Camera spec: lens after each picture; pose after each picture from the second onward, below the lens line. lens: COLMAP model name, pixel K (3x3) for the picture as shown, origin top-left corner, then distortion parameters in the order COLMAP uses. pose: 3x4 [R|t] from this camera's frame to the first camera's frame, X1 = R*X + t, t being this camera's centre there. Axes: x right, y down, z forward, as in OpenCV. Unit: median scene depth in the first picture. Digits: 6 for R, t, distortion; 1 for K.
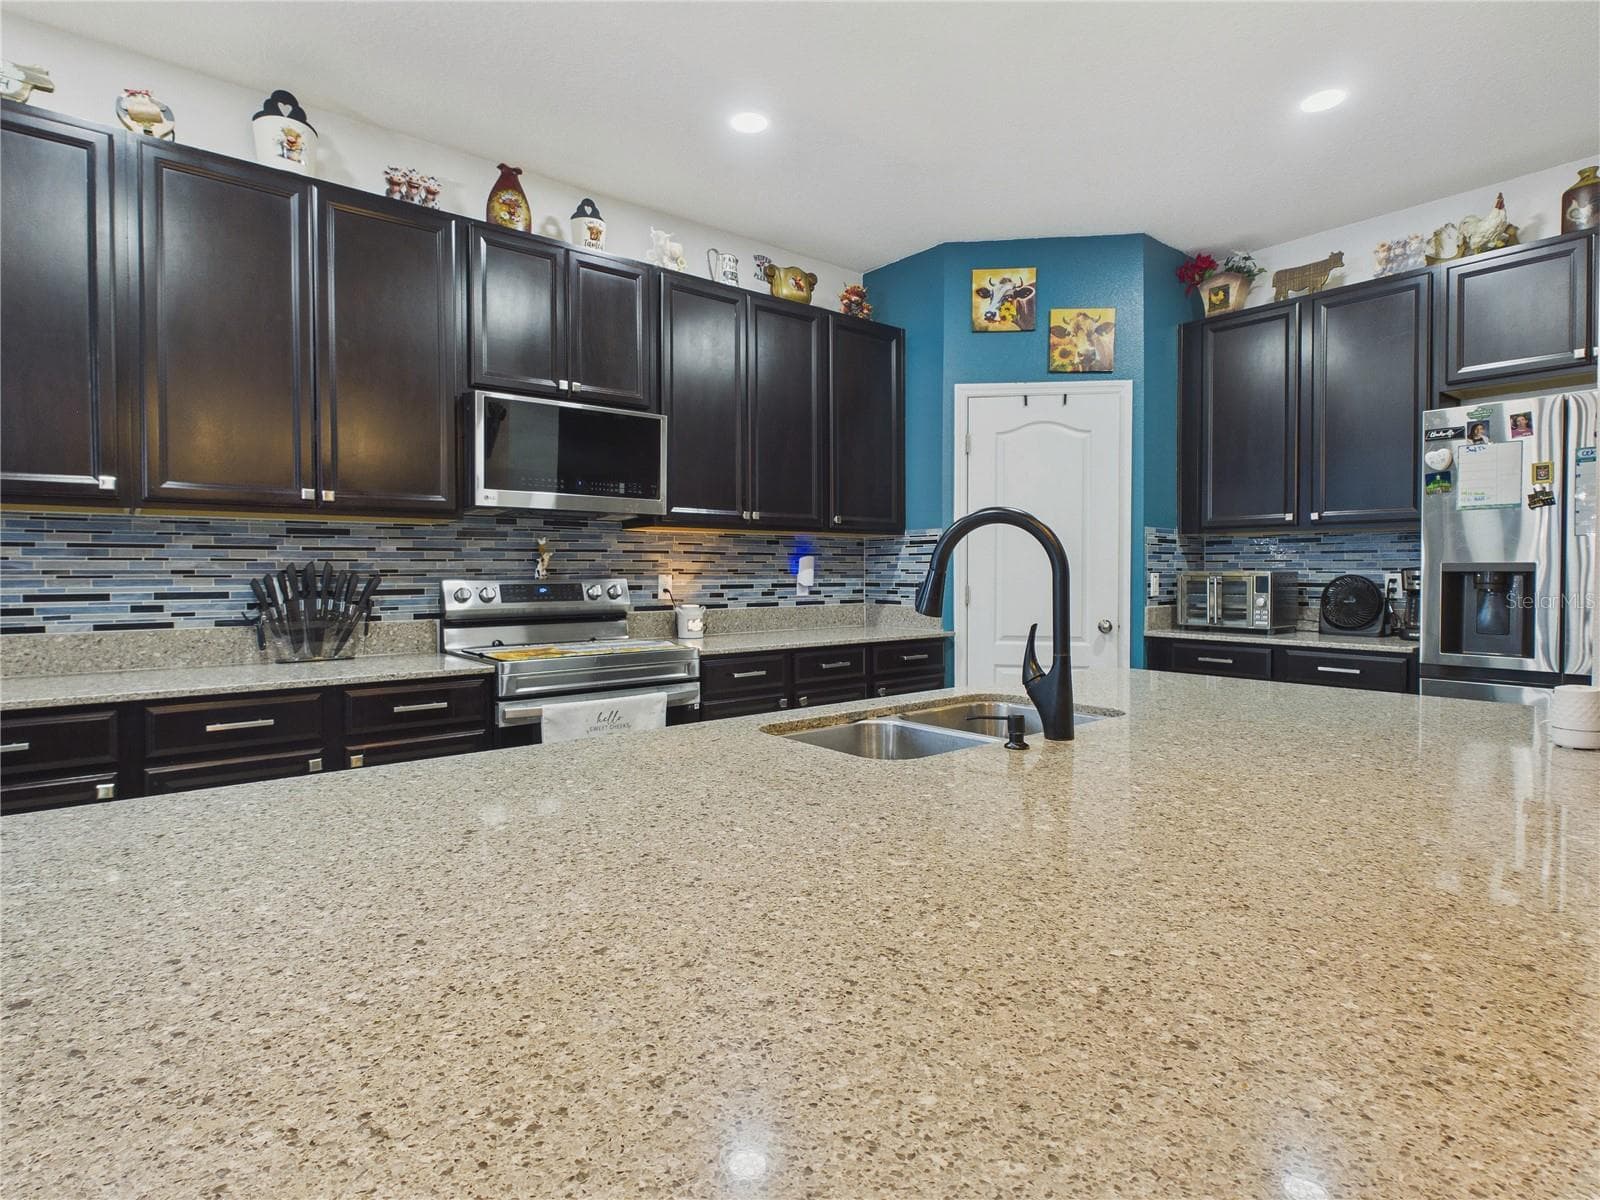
lens RADIAL K [[839.0, 0, 800.8], [0, 839.0, 592.8], [0, 0, 1]] dist [0.002160, -0.000385]
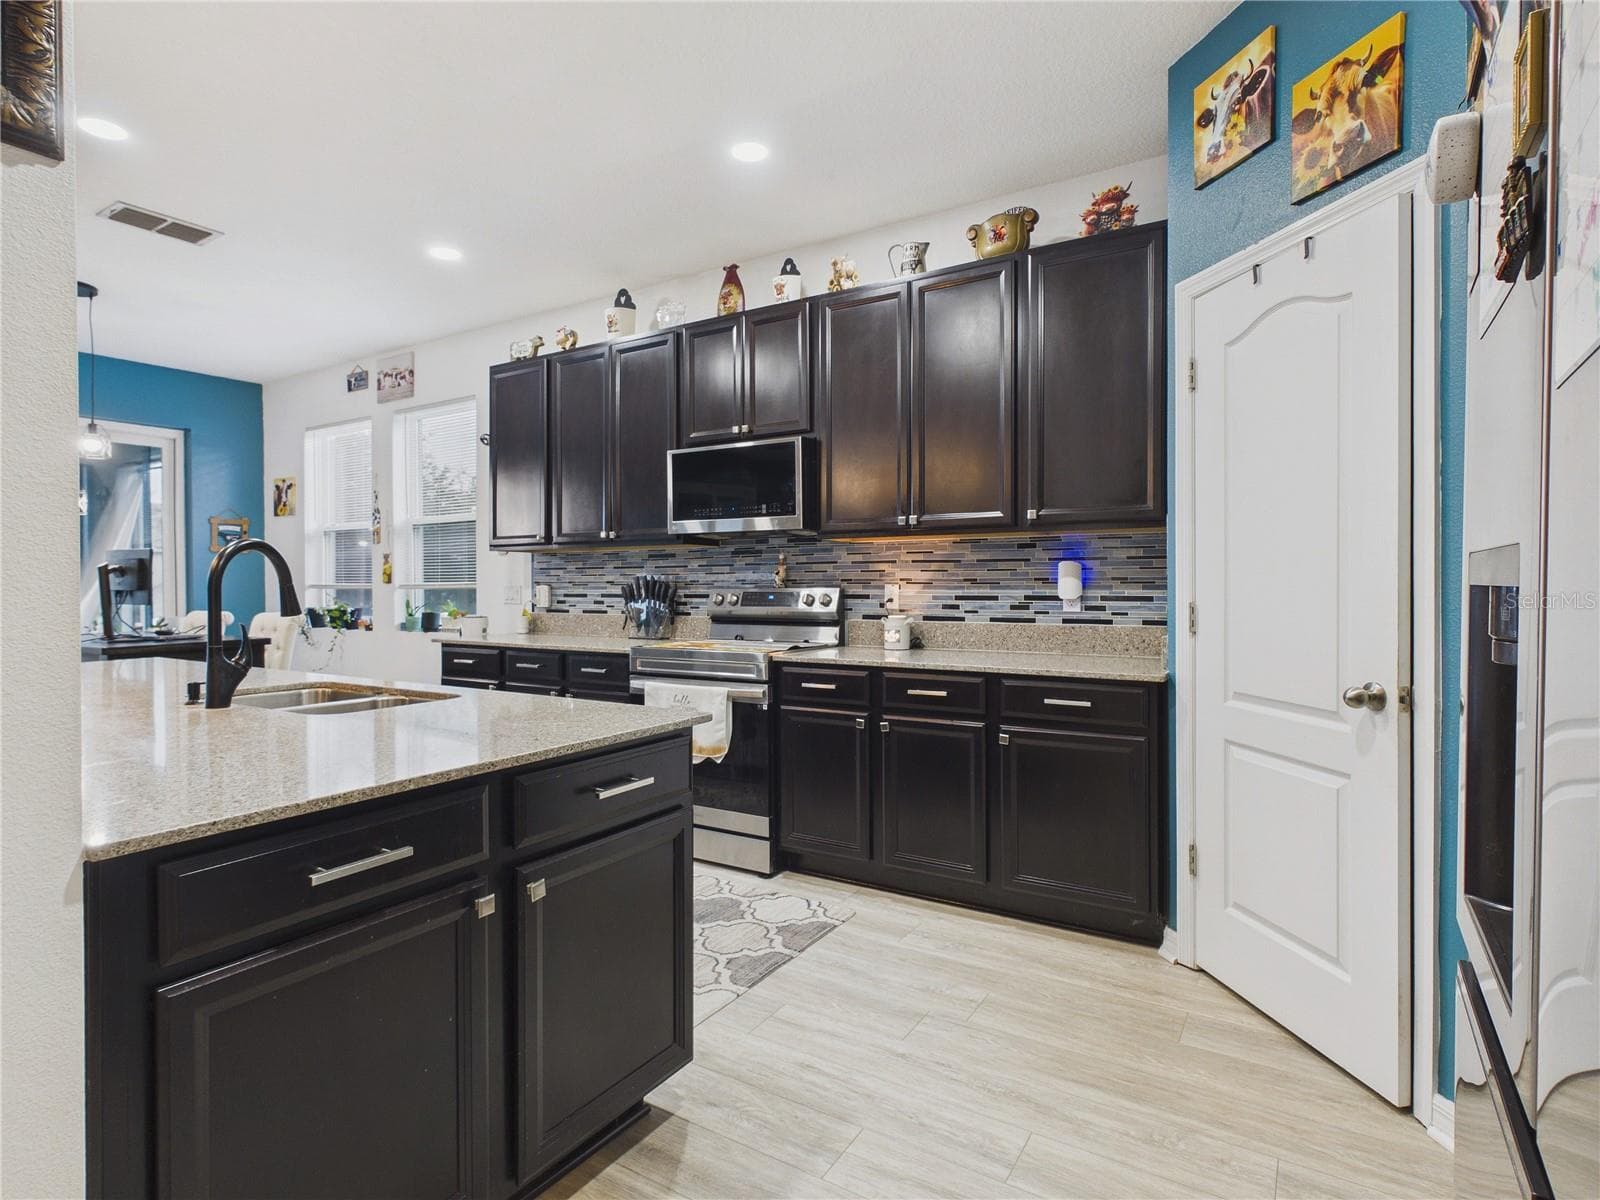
lens RADIAL K [[839.0, 0, 801.8], [0, 839.0, 594.7], [0, 0, 1]] dist [0.002160, -0.000385]
pose [[0.322989, 0.016173, -0.946264, 0.836564], [-0.019402, 0.999757, 0.010464, -0.019591], [0.946204, 0.014980, 0.323224, 0.640661]]
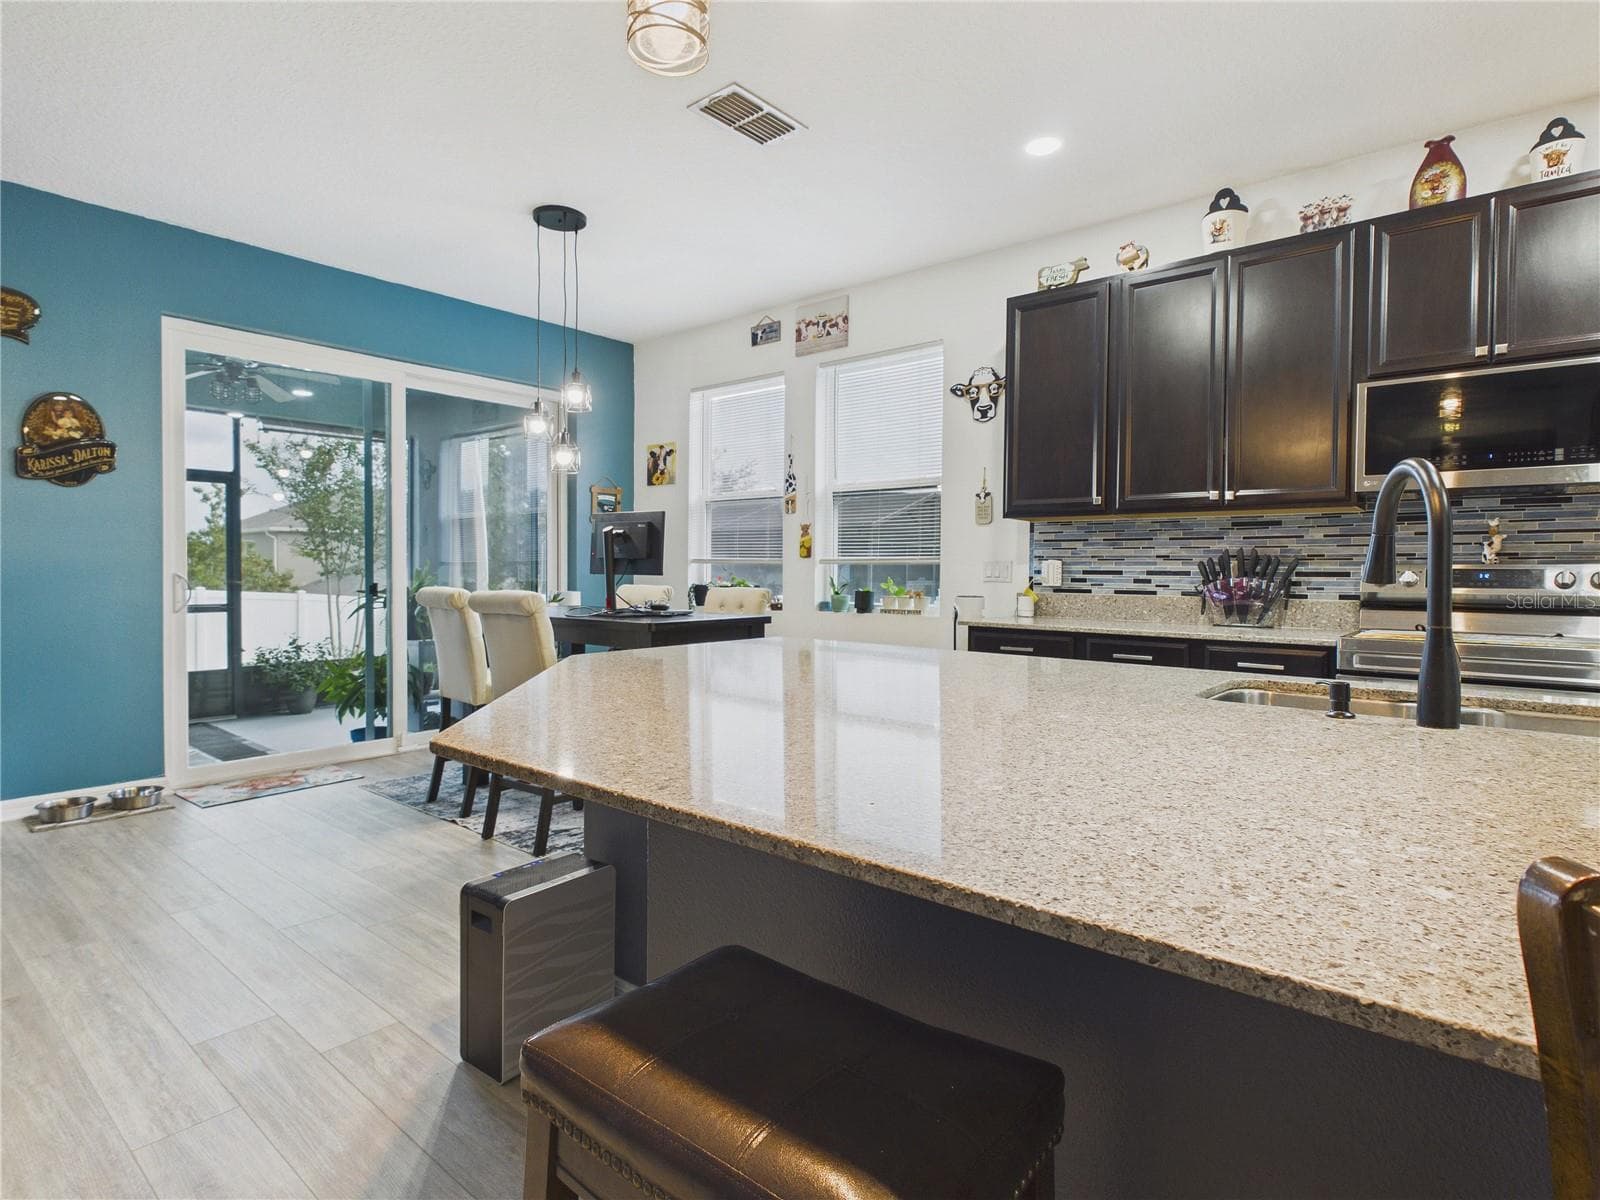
lens RADIAL K [[839.0, 0, 800.8], [0, 839.0, 581.9], [0, 0, 1]] dist [0.002160, -0.000385]
pose [[0.189035, 0.027969, -0.981572, 0.444280], [-0.024531, 0.999417, 0.023753, -0.000198], [0.981664, 0.019588, 0.189610, 0.092295]]
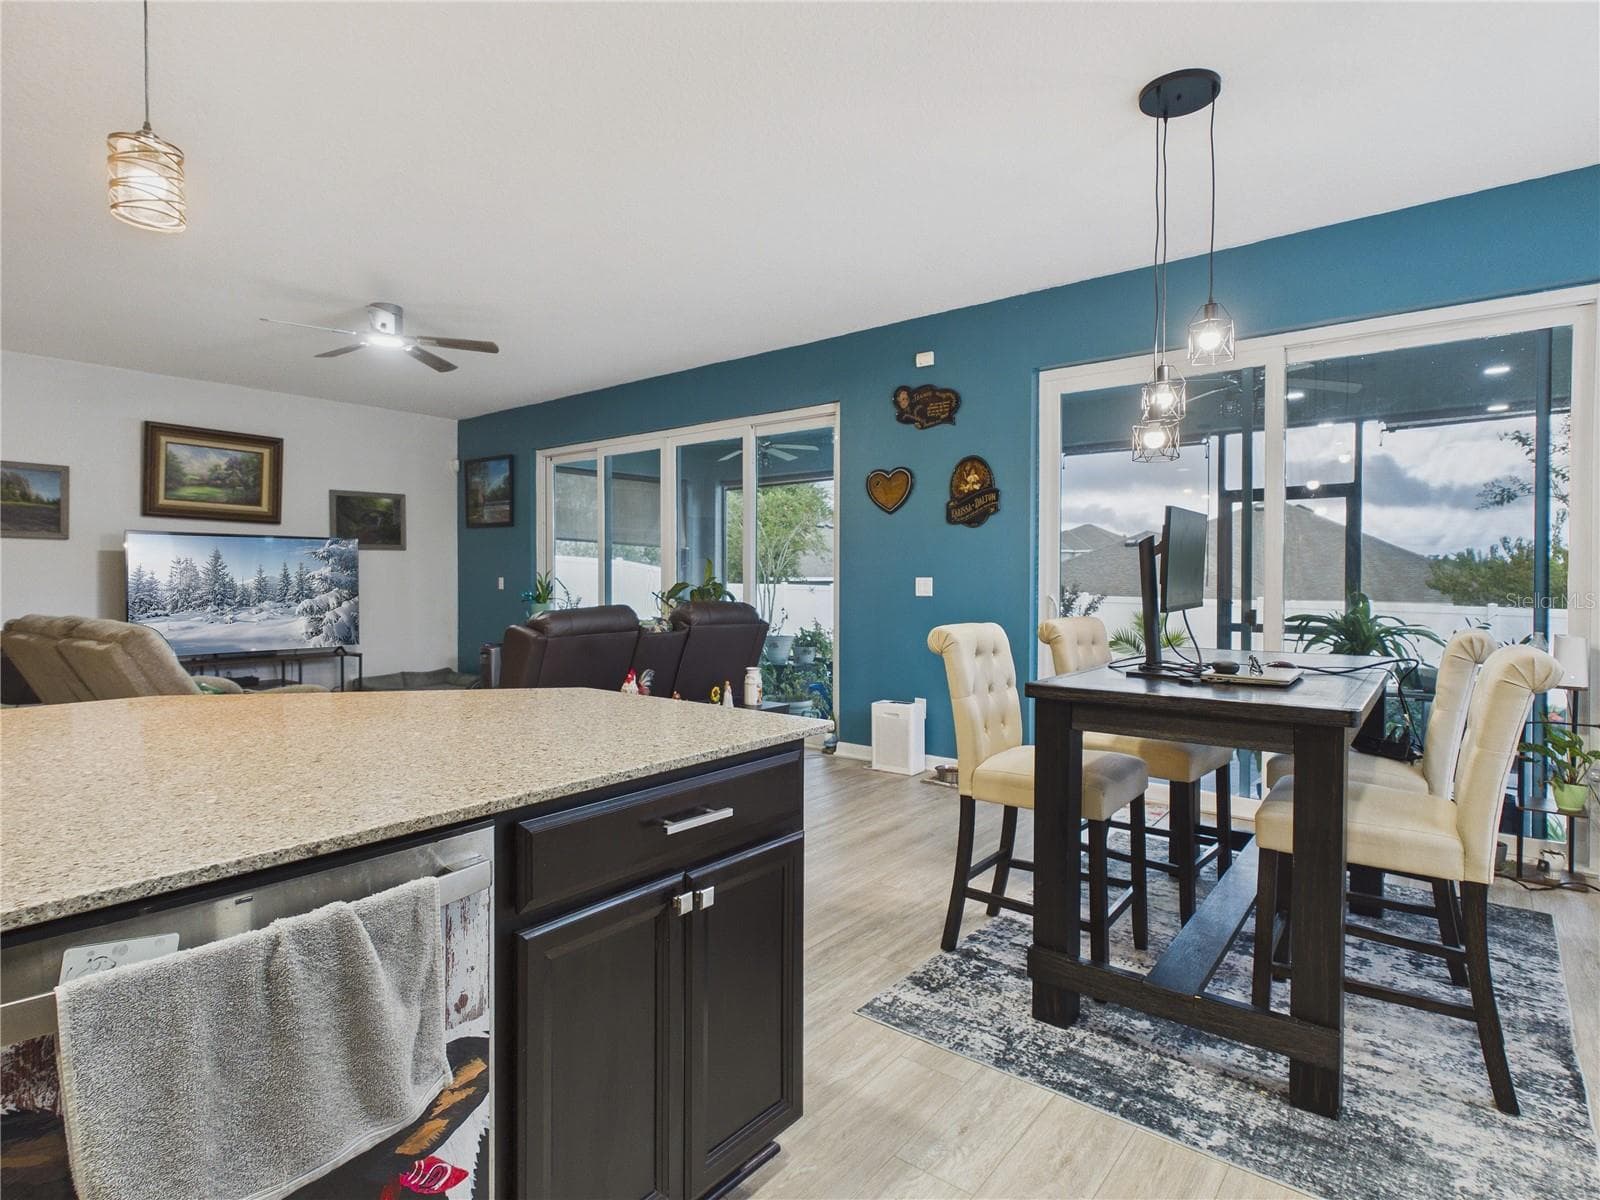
lens RADIAL K [[839.0, 0, 797.0], [0, 839.0, 590.8], [0, 0, 1]] dist [0.002160, -0.000385]
pose [[-0.979488, 0.011082, -0.201197, -0.644762], [0.002525, 0.999083, 0.042738, -0.046430], [0.201486, 0.041354, -0.978618, 1.062480]]
